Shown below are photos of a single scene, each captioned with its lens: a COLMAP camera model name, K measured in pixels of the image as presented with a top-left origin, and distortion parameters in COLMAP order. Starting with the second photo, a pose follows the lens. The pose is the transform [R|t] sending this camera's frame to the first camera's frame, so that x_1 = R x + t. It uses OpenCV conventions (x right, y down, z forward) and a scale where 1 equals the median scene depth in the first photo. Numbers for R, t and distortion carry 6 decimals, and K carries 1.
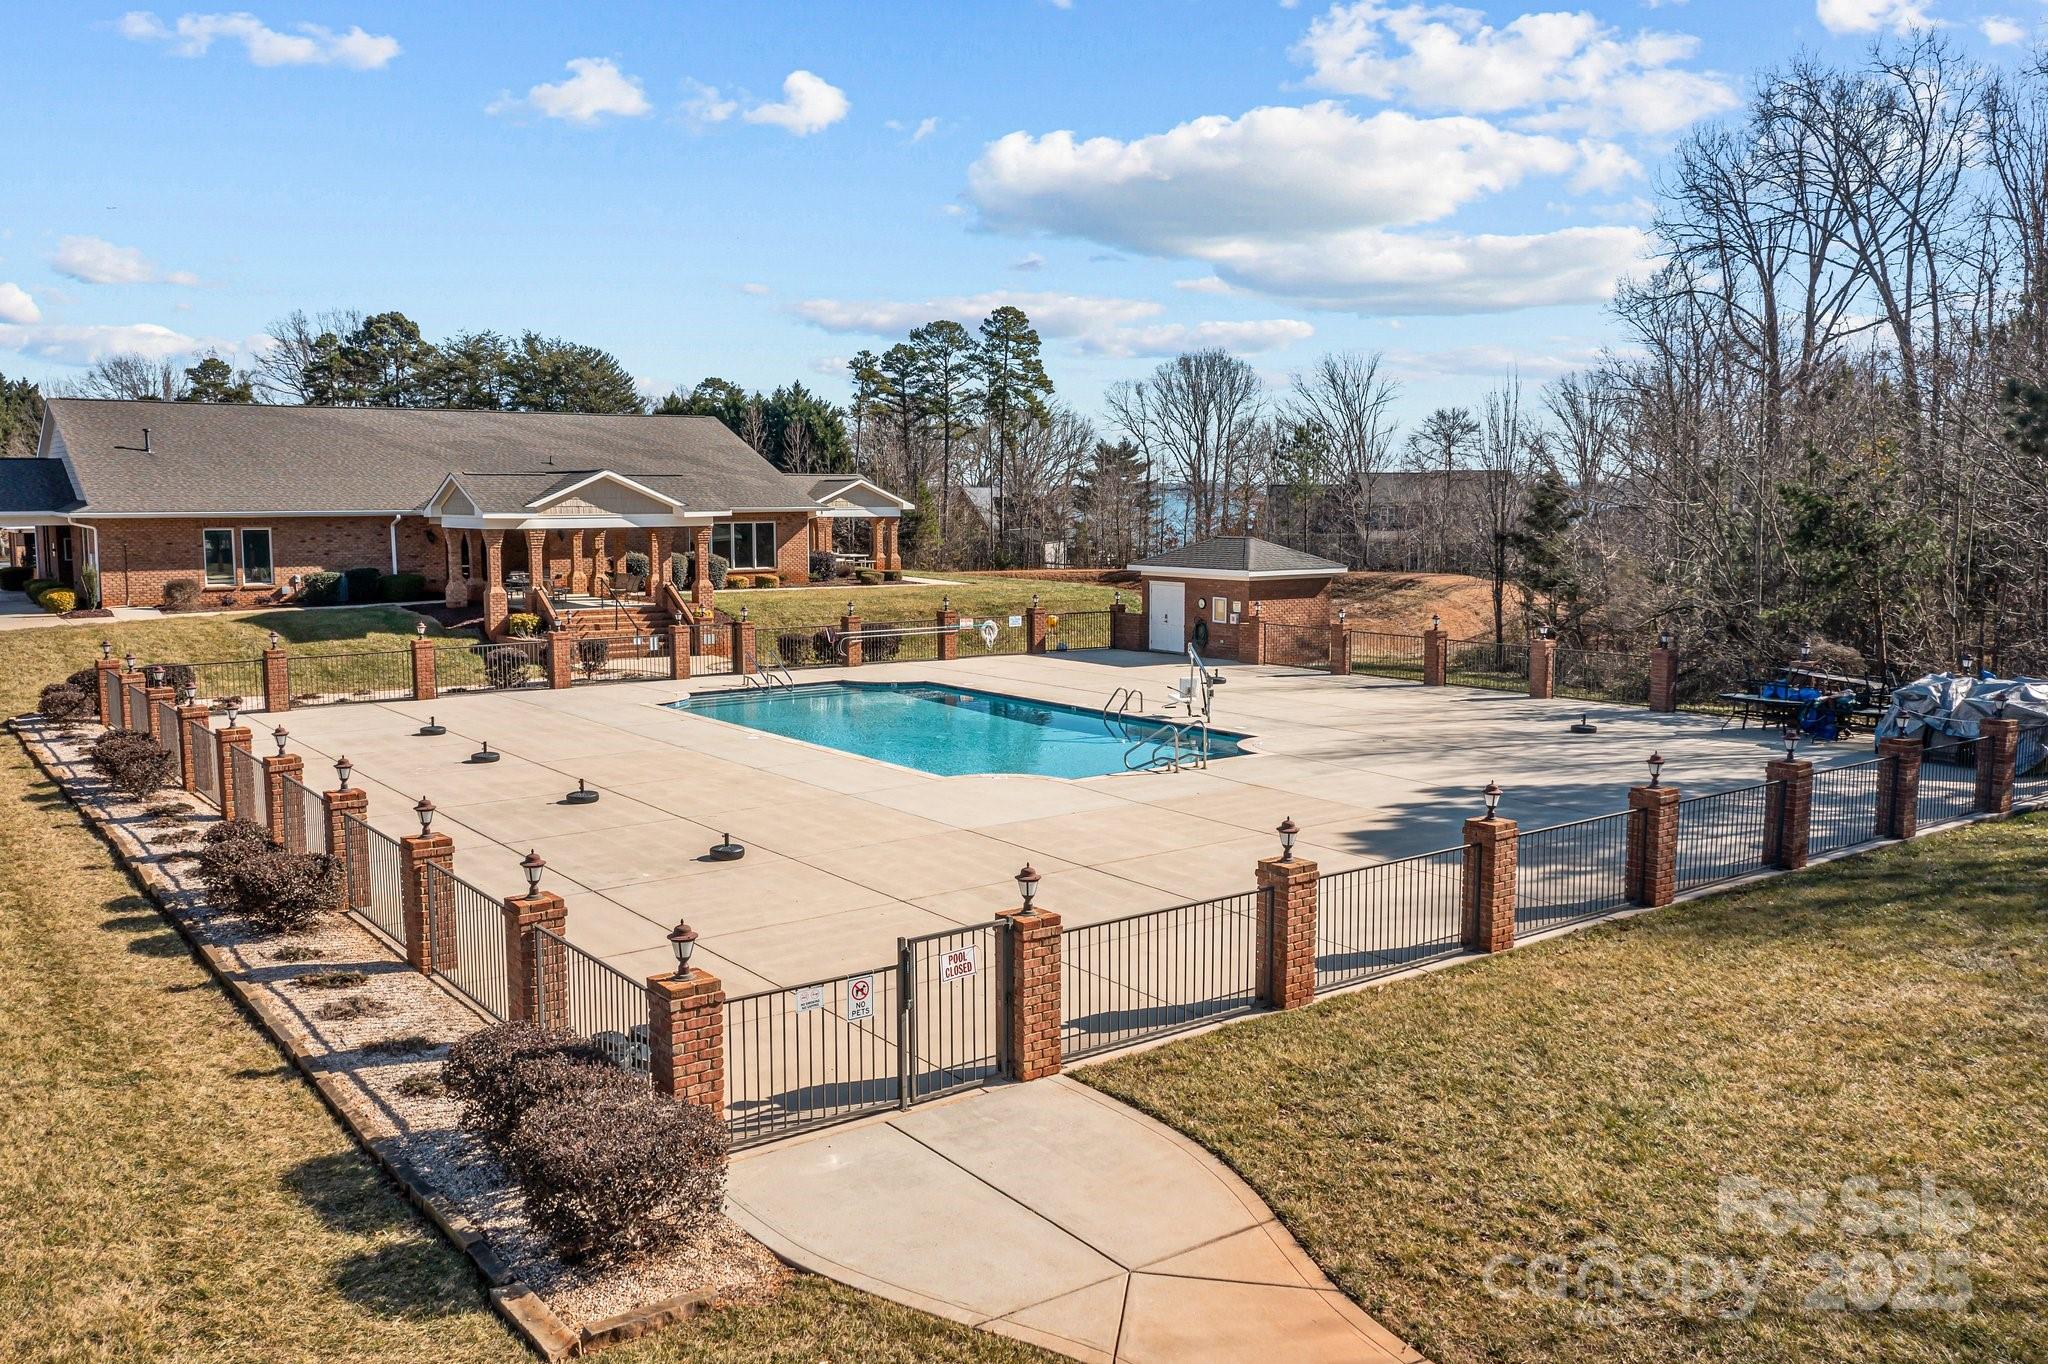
lens RADIAL K [[1626.8, 0, 1024.0], [0, 1626.8, 682.0], [0, 0, 1]] dist [-0.013423, 0.004853]
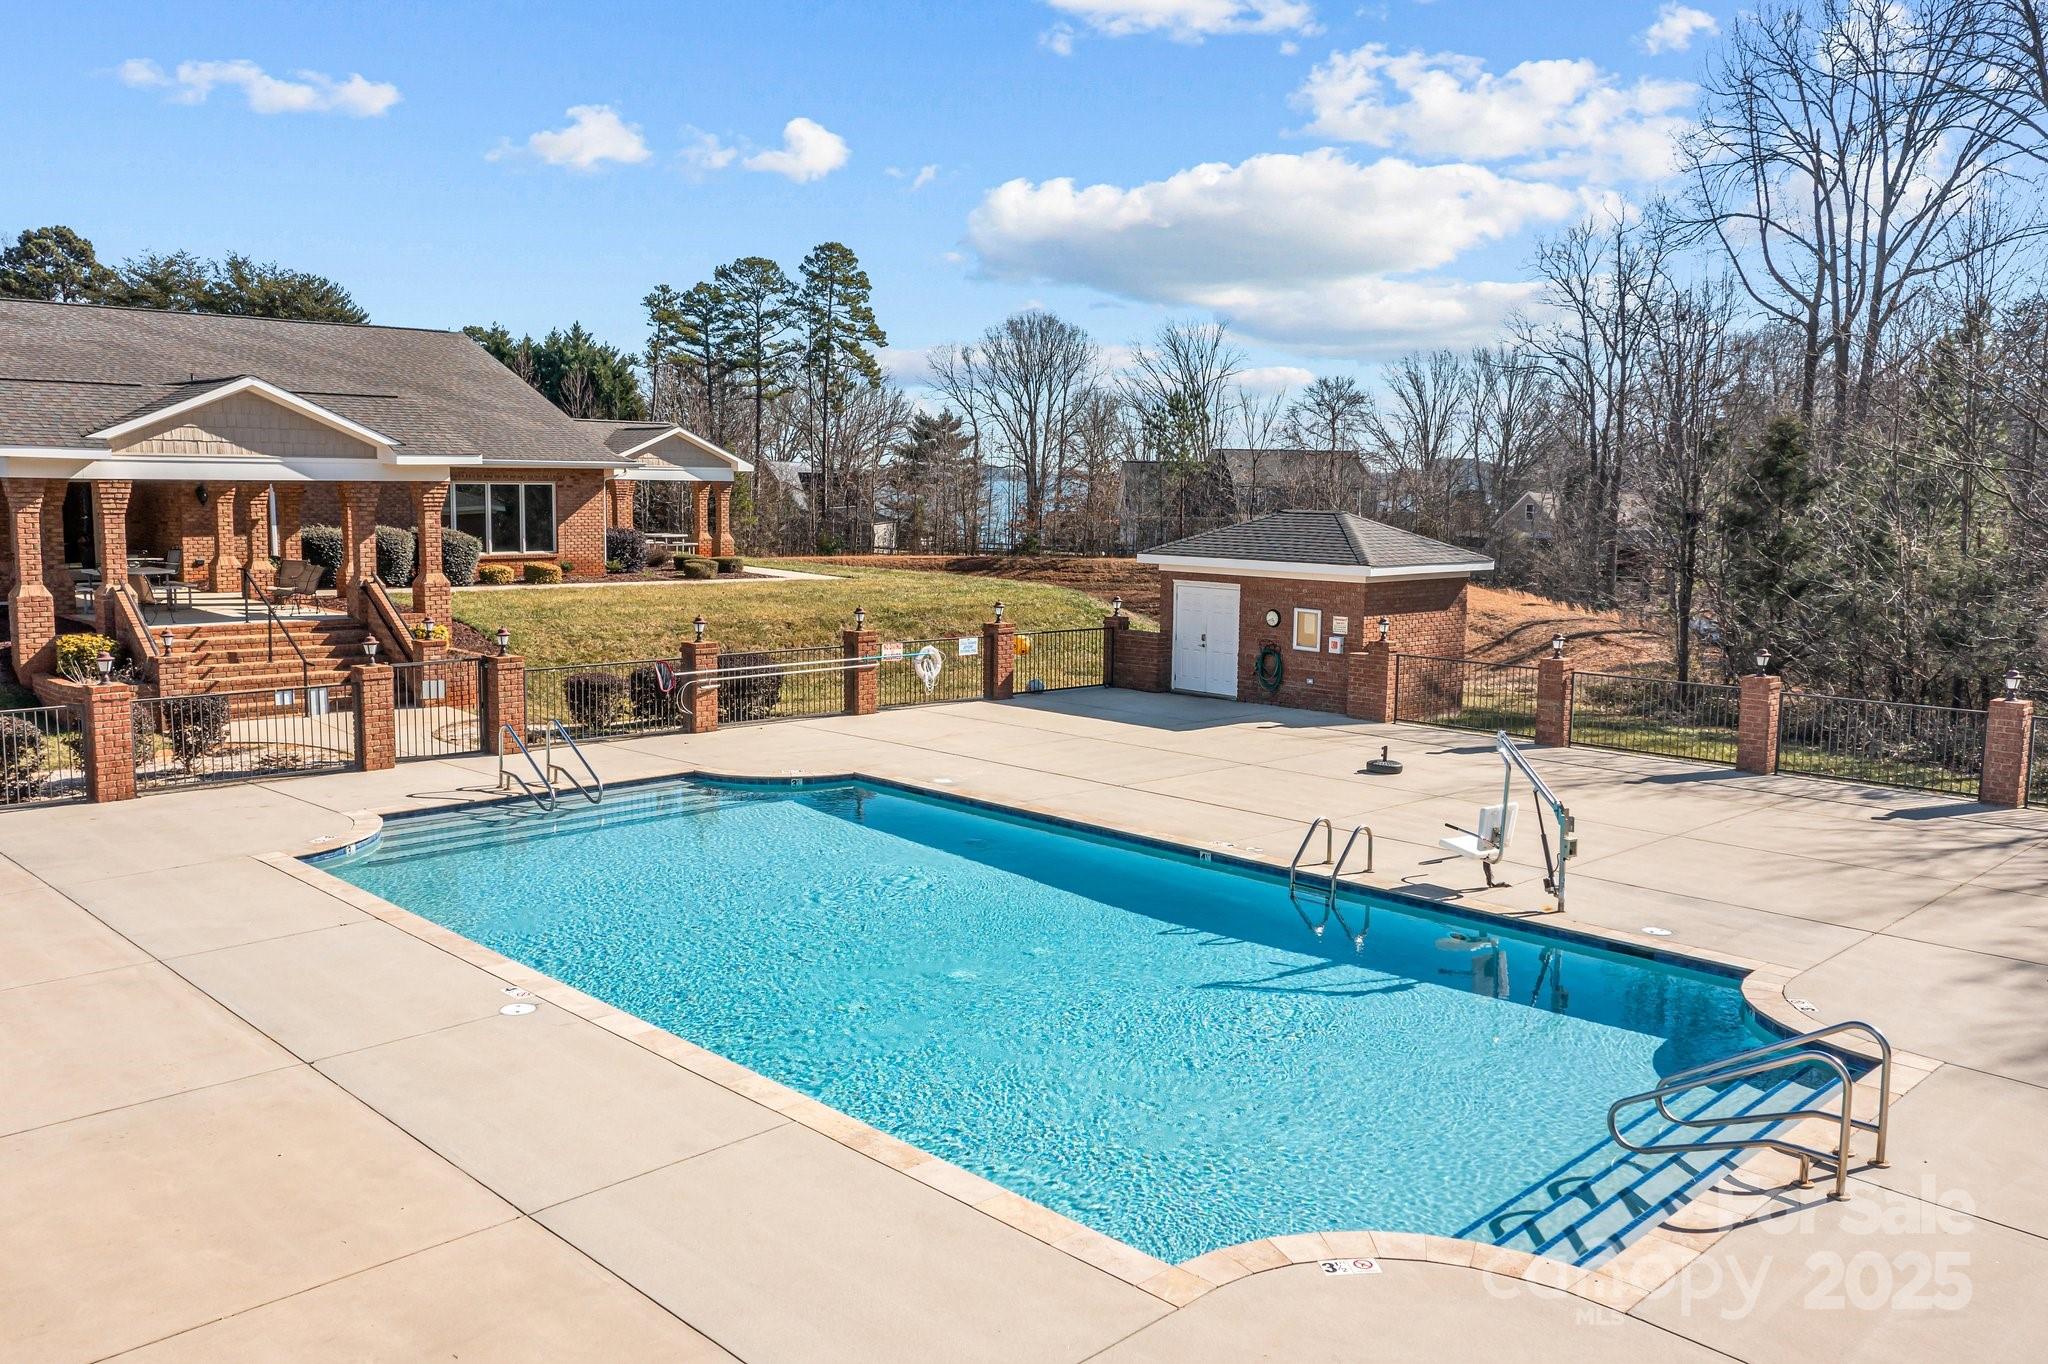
lens RADIAL K [[1626.8, 0, 1024.0], [0, 1626.8, 682.0], [0, 0, 1]] dist [-0.013423, 0.004853]
pose [[0.991054, -0.001287, 0.133457, -0.045295], [-0.000006, 0.999953, 0.009689, -0.020783], [-0.133463, -0.009603, 0.991007, 0.277293]]
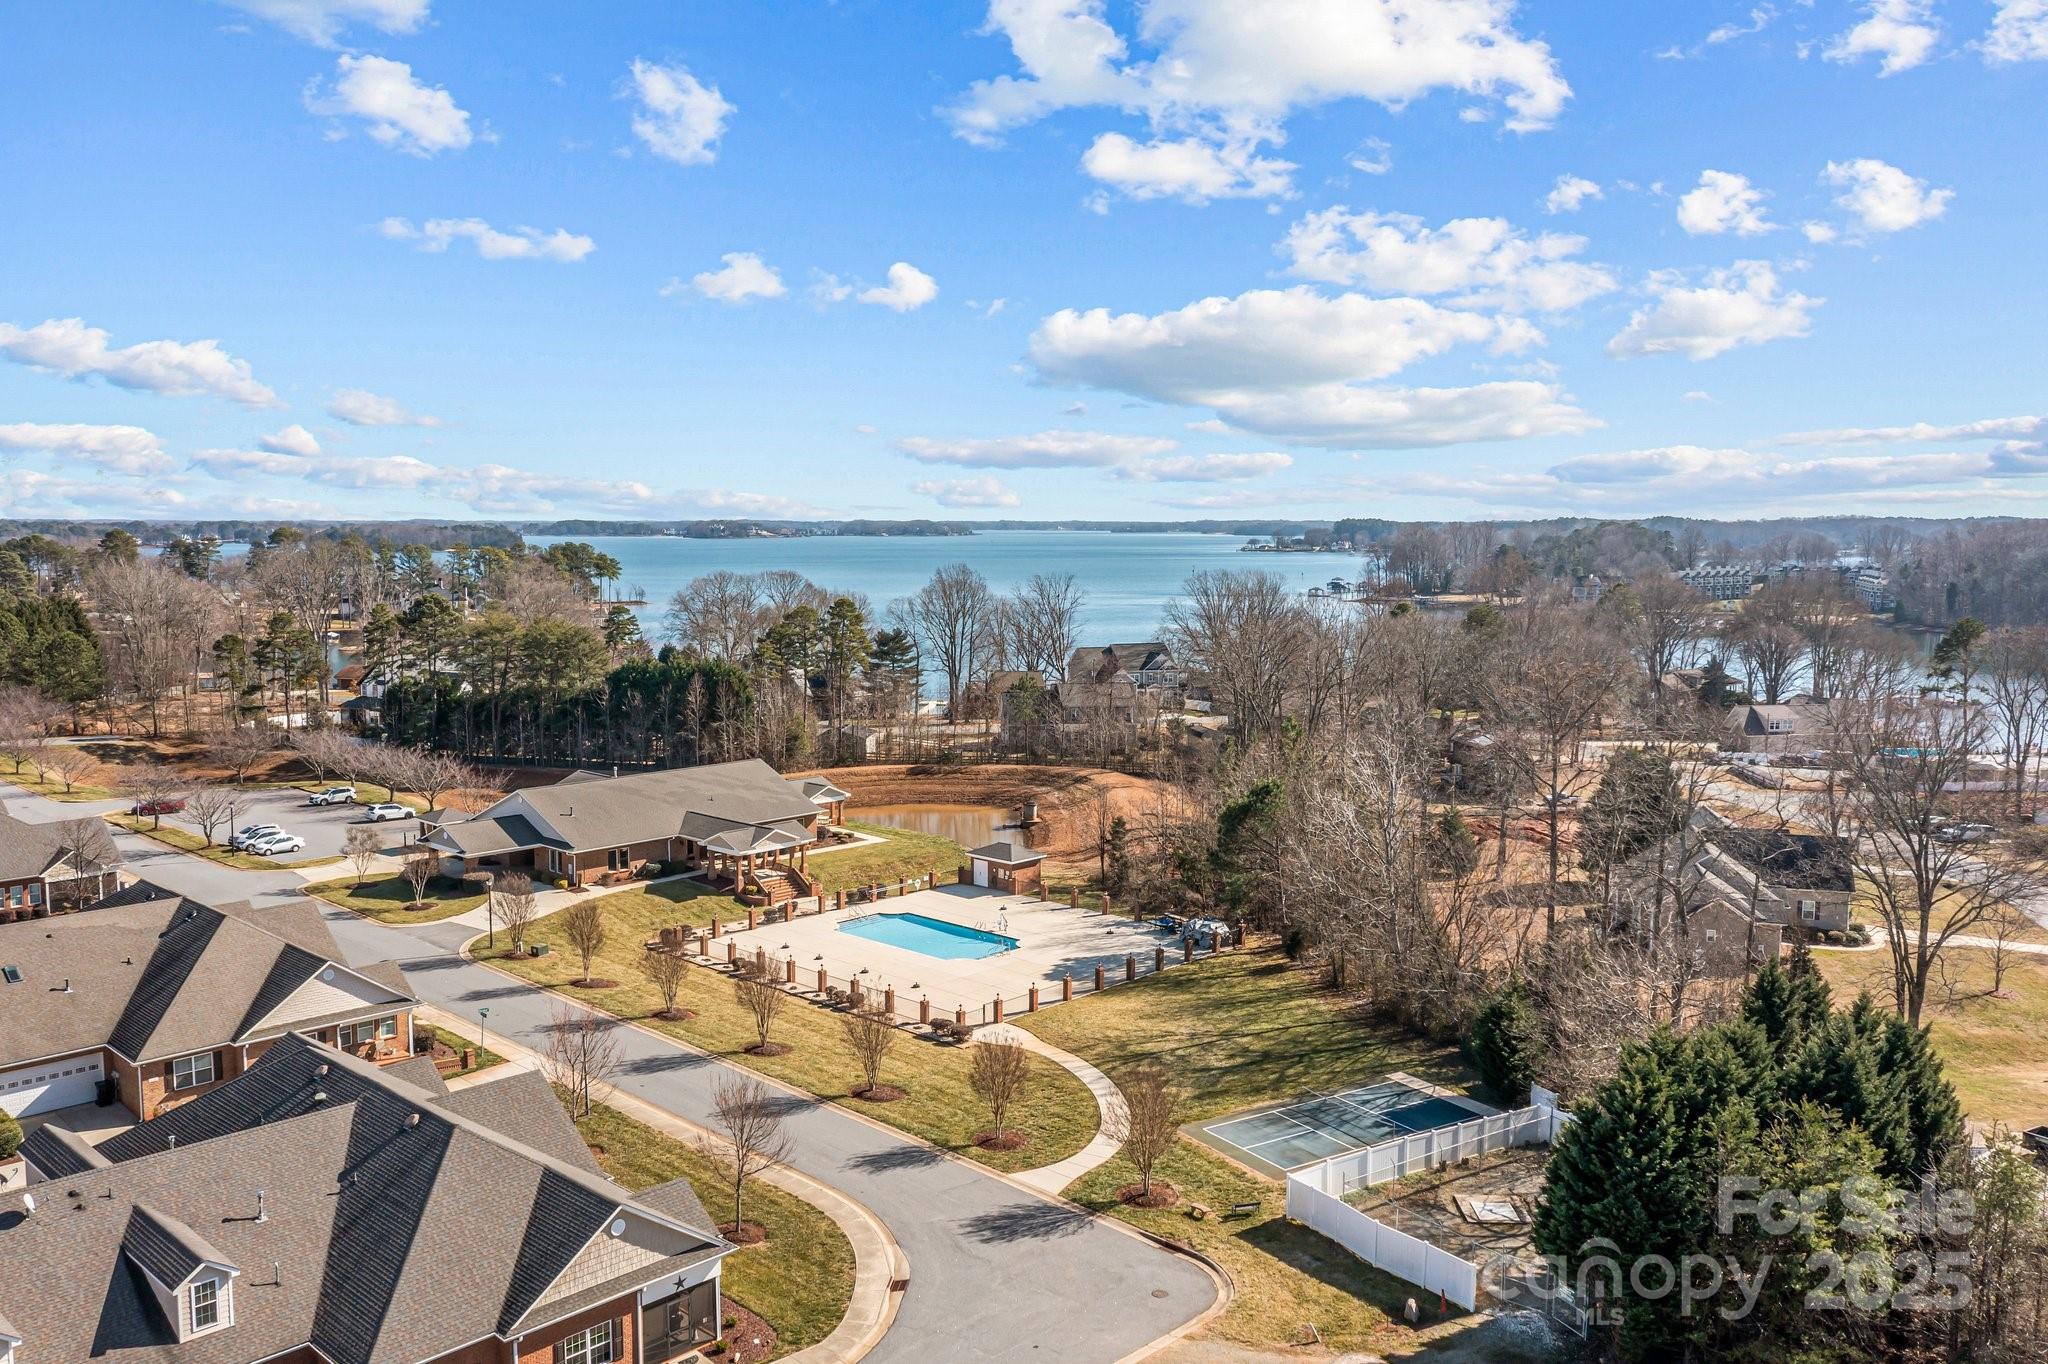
lens RADIAL K [[1626.8, 0, 1024.0], [0, 1626.8, 682.0], [0, 0, 1]] dist [-0.013423, 0.004853]
pose [[0.984893, -0.014515, 0.172556, -0.213043], [0.017642, 0.999706, -0.016605, -0.219517], [-0.172265, 0.019399, 0.984860, -1.179364]]
